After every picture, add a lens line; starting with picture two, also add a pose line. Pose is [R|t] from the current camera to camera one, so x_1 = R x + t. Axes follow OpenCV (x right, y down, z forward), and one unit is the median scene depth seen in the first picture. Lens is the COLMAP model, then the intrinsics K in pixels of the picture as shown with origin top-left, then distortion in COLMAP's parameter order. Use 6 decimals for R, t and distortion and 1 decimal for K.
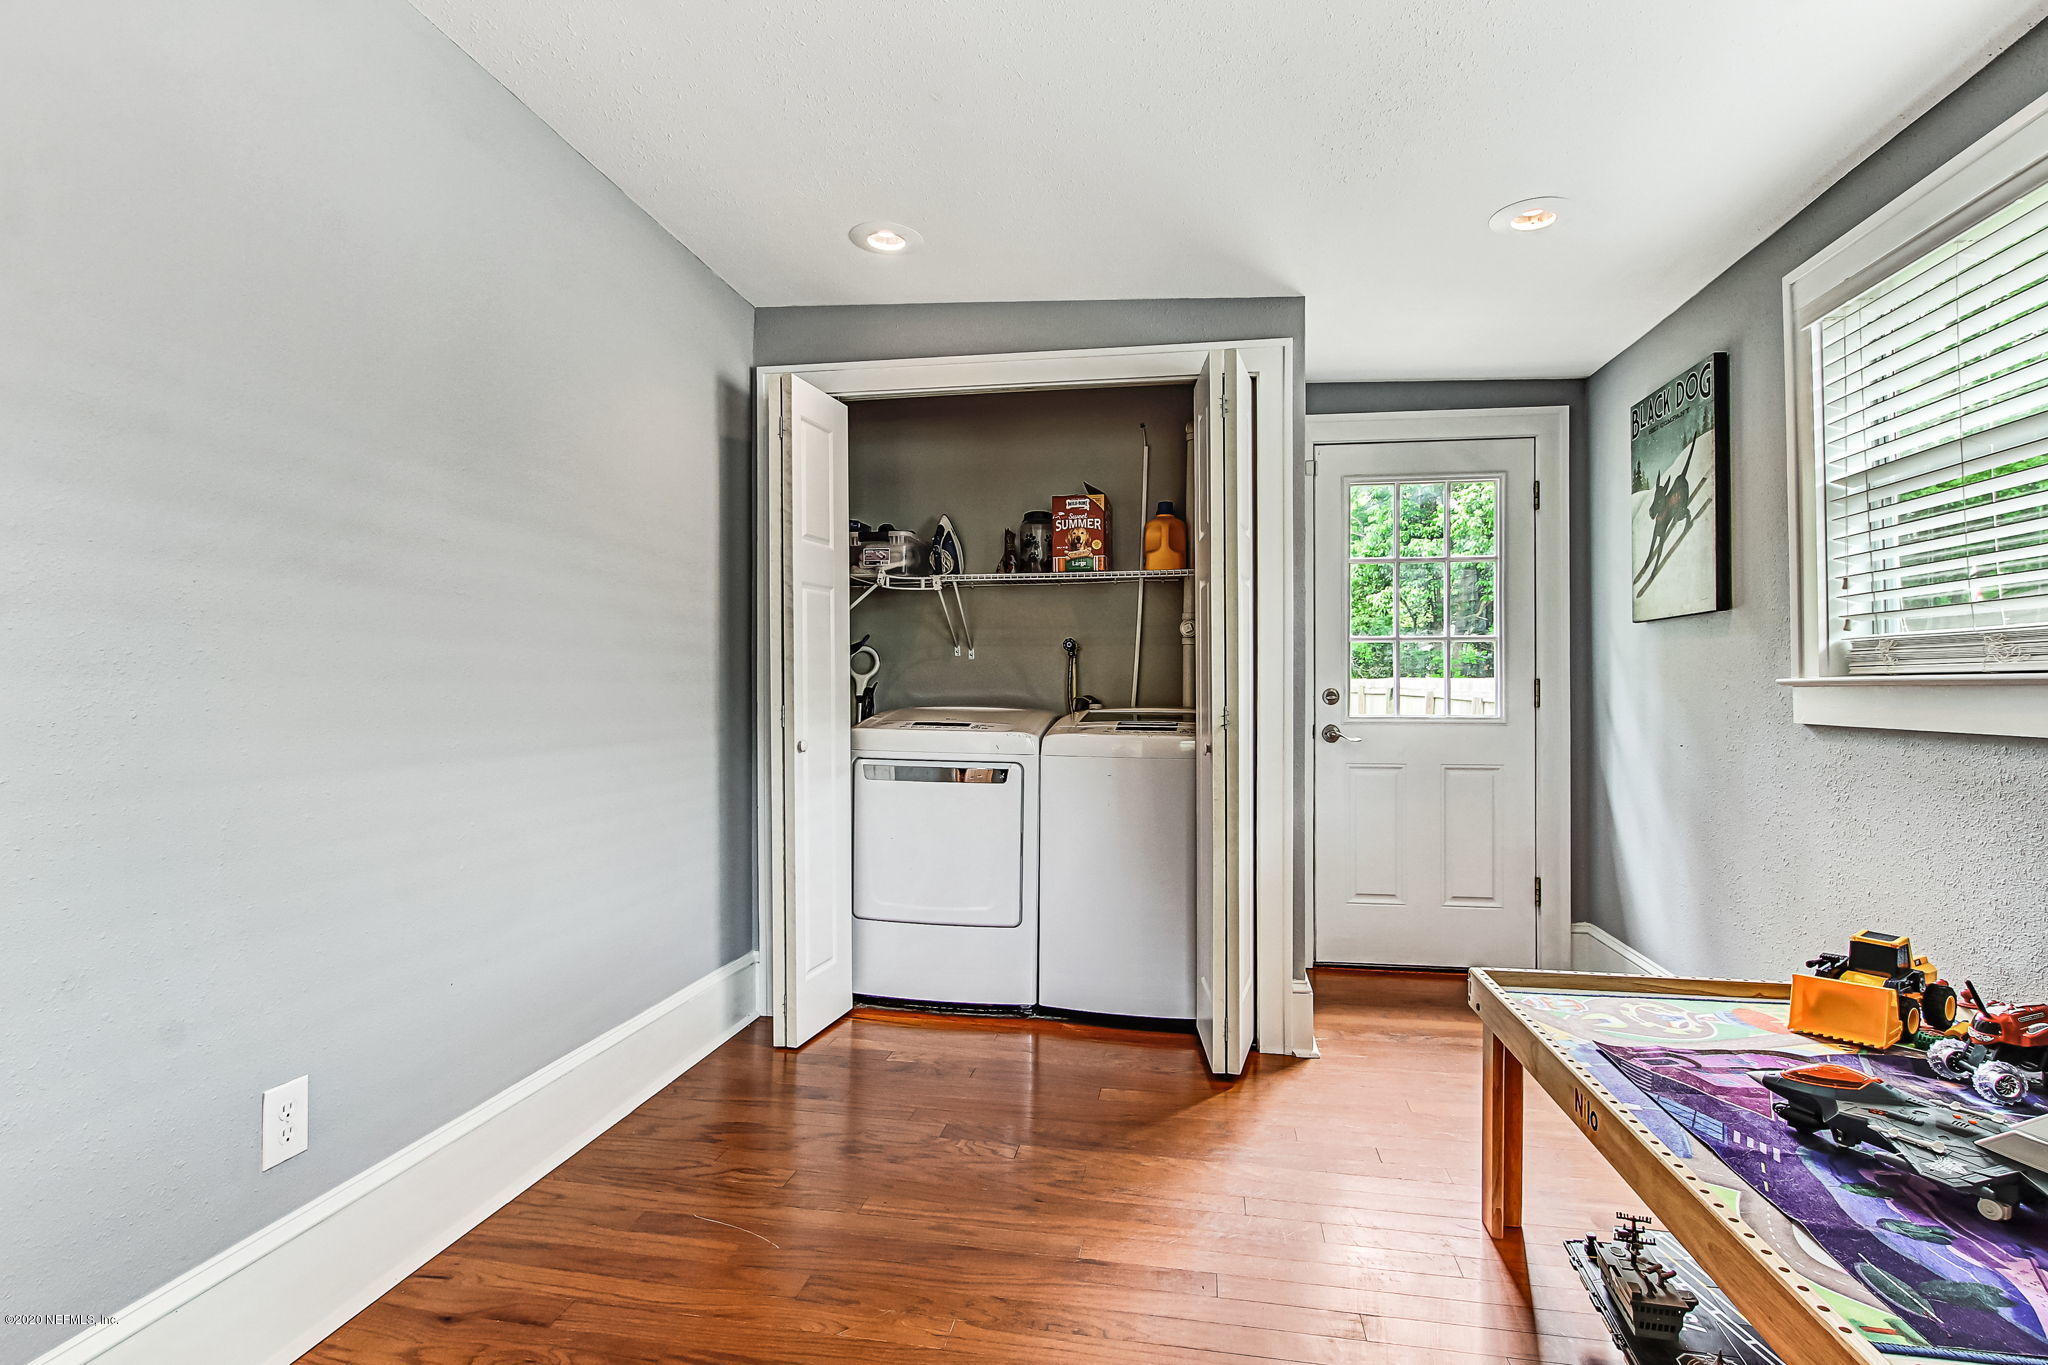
lens RADIAL K [[987.0, 0, 1020.2], [0, 987.0, 695.4], [0, 0, 1]] dist [-0.016140, 0.000077]
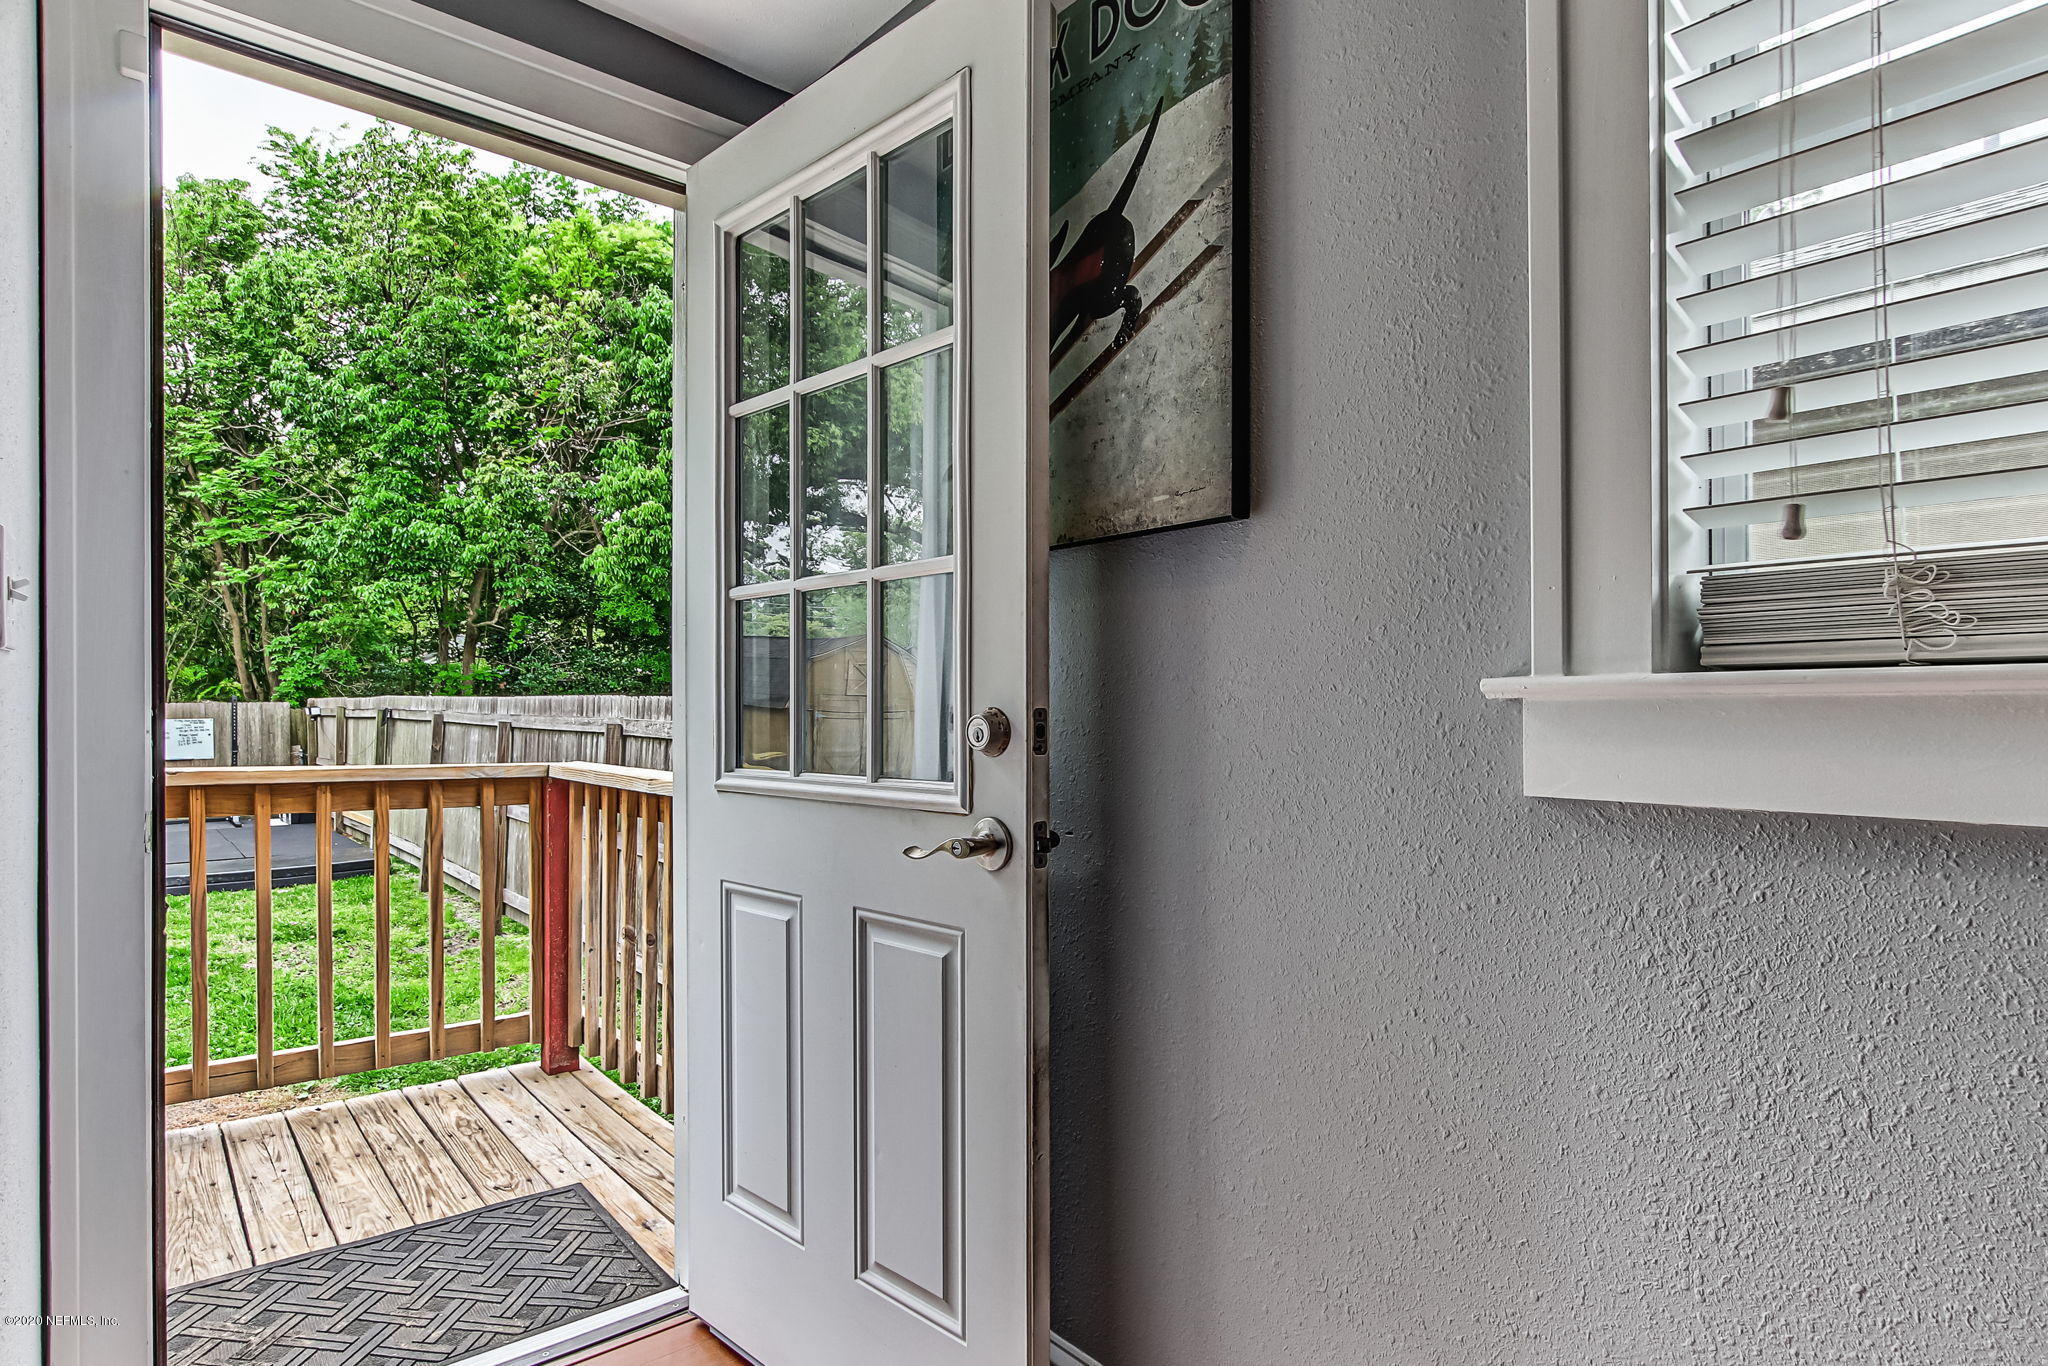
lens RADIAL K [[1115.5, 0, 1024.3], [0, 1115.5, 718.3], [0, 0, 1]] dist [-0.003795, -0.001721]
pose [[0.635472, -0.000911, 0.772124, 0.284851], [0.000554, 1.000000, 0.000724, -0.004074], [-0.772124, -0.000032, 0.635472, 0.740319]]
